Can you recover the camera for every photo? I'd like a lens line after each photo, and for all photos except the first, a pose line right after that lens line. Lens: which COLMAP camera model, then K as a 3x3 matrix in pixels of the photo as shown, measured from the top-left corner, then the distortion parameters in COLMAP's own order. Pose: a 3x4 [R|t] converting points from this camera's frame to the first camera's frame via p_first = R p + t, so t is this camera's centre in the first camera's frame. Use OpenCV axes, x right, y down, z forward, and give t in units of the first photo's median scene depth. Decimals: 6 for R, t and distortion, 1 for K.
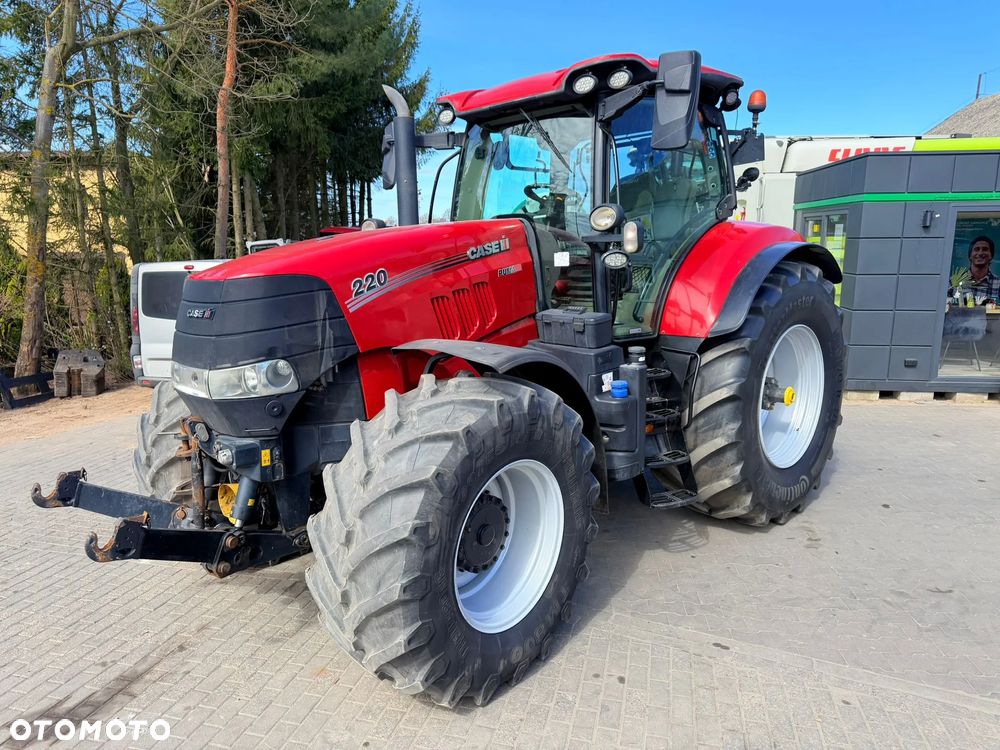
lens RADIAL K [[703.4, 0, 496.2], [0, 703.4, 374.8], [0, 0, 1]] dist [0.044332, -0.056393]
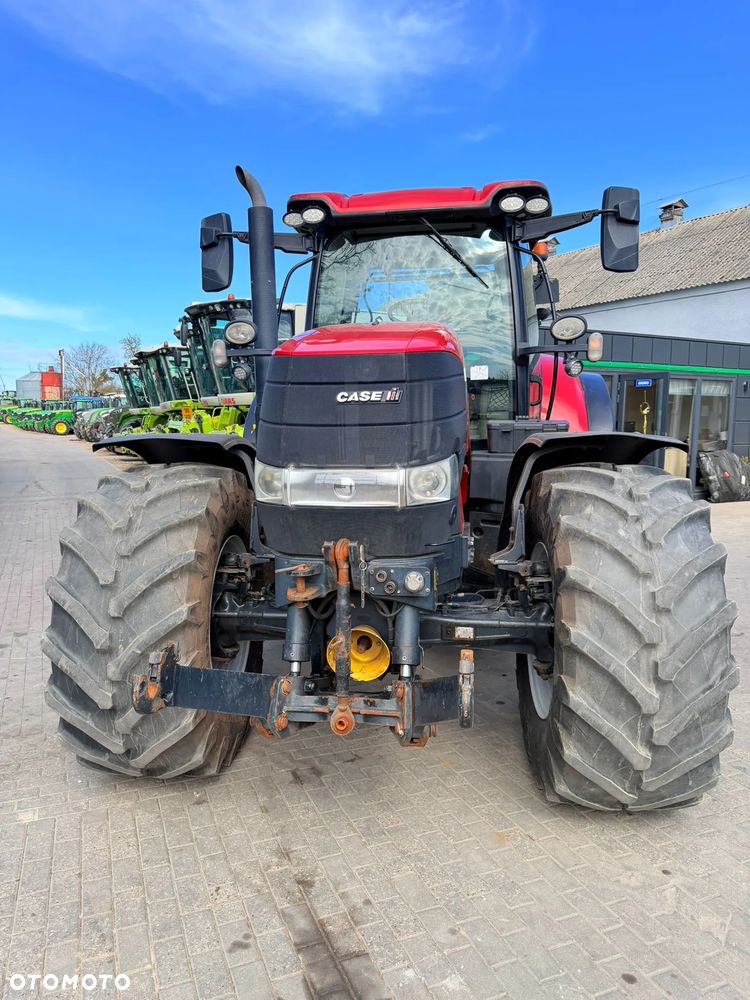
lens RADIAL K [[703.4, 0, 375.0], [0, 703.4, 500.0], [0, 0, 1]] dist [0.044332, -0.056393]
pose [[0.803646, -0.057388, 0.592334, -0.706455], [0.098596, 0.994423, -0.037425, 0.042289], [-0.586883, 0.088479, 0.804823, 0.335827]]
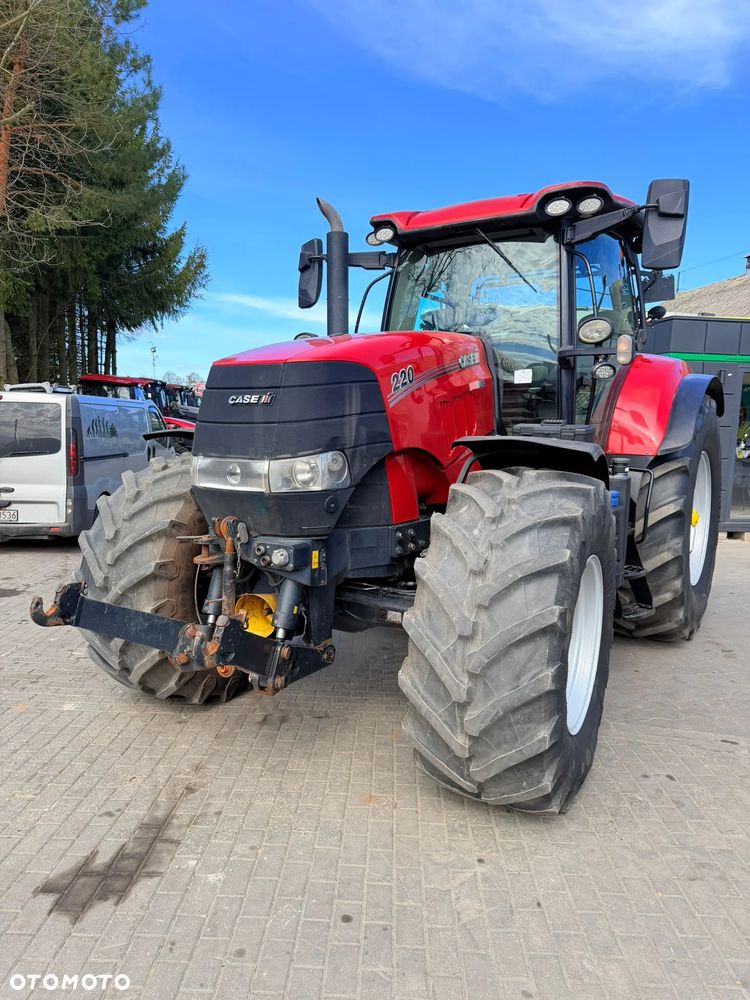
lens RADIAL K [[703.9, 0, 379.3], [0, 703.9, 500.6], [0, 0, 1]] dist [0.034508, -0.040159]
pose [[0.974458, 0.003497, 0.224542, -0.376941], [0.010102, 0.998184, -0.059386, 0.080268], [-0.224342, 0.060138, 0.972653, 0.081034]]
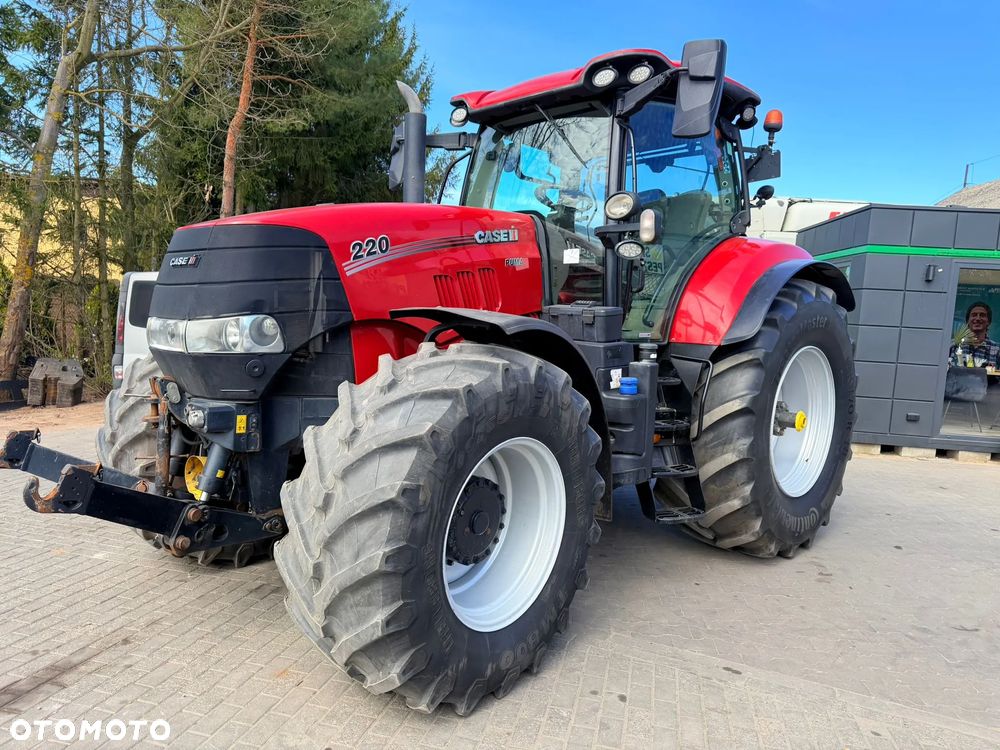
lens RADIAL K [[703.9, 0, 501.3], [0, 703.9, 368.8], [0, 0, 1]] dist [0.034508, -0.040159]
pose [[0.998098, 0.058846, 0.018384, -0.012270], [-0.056797, 0.993659, -0.097035, 0.097632], [-0.023978, 0.095807, 0.995111, 0.070996]]
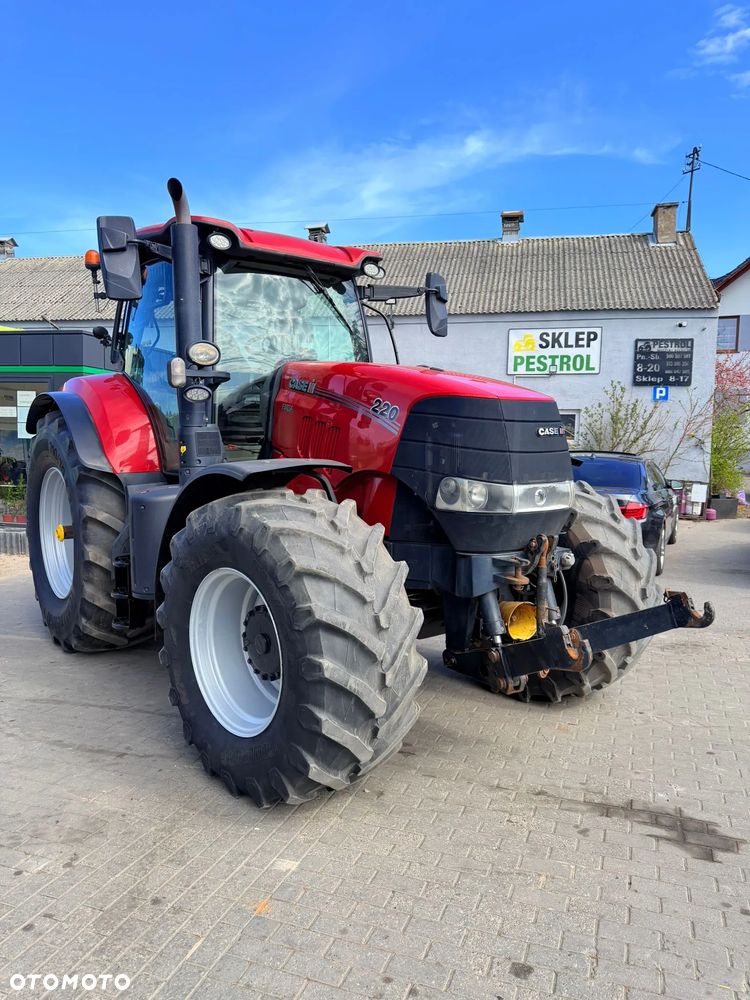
lens RADIAL K [[703.4, 0, 375.0], [0, 703.4, 500.0], [0, 0, 1]] dist [0.044332, -0.056393]
pose [[0.113714, -0.077878, 0.990457, -1.233819], [0.167122, 0.984217, 0.058200, -0.074526], [-0.979357, 0.158909, 0.124934, 0.940888]]
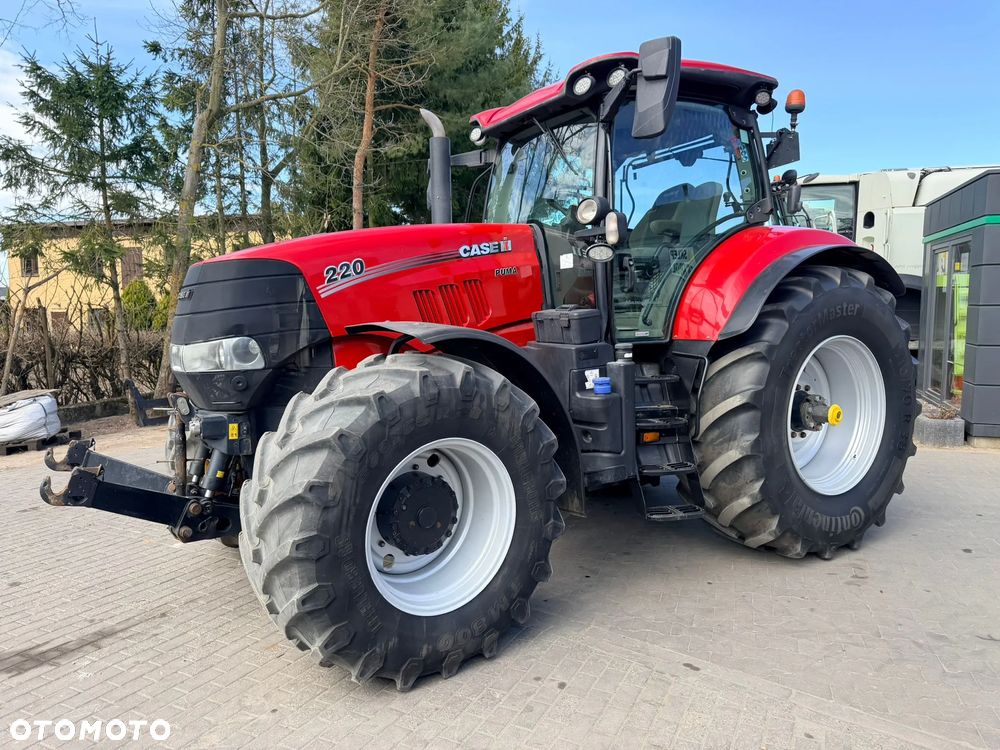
lens RADIAL K [[702.7, 0, 502.7], [0, 702.7, 371.8], [0, 0, 1]] dist [0.041032, -0.051985]
pose [[0.978193, 0.018472, -0.206875, 0.238588], [-0.036774, 0.995704, -0.084978, 0.087279], [0.204417, 0.090733, 0.974670, 0.039097]]
